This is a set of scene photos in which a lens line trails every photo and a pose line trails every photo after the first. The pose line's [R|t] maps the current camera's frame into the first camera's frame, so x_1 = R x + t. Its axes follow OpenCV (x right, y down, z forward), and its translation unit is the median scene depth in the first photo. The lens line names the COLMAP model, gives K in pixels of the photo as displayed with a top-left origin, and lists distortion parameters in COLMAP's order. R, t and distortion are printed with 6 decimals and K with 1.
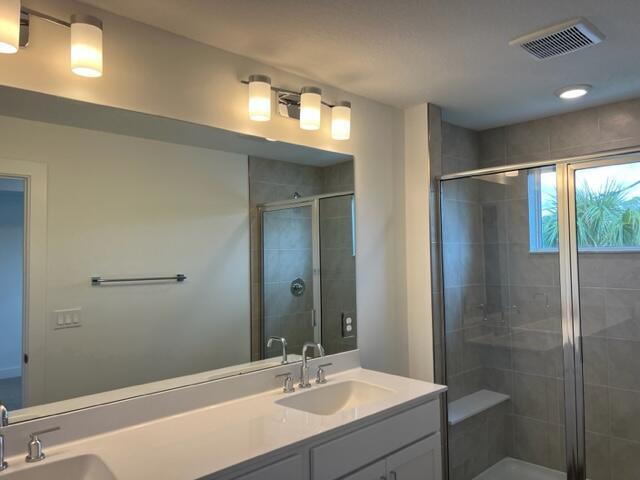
lens RADIAL K [[476.8, 0, 320.2], [0, 476.8, 237.7], [0, 0, 1]] dist [0.053578, -0.062674]
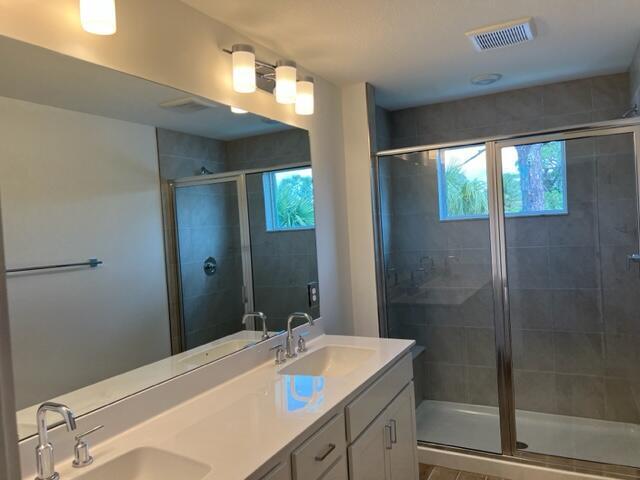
lens RADIAL K [[476.8, 0, 329.5], [0, 476.8, 236.2], [0, 0, 1]] dist [0.053578, -0.062674]
pose [[0.946929, -0.046067, 0.318124, -0.174496], [0.031398, 0.998200, 0.051087, 0.001786], [-0.319905, -0.038387, 0.946672, 0.006532]]
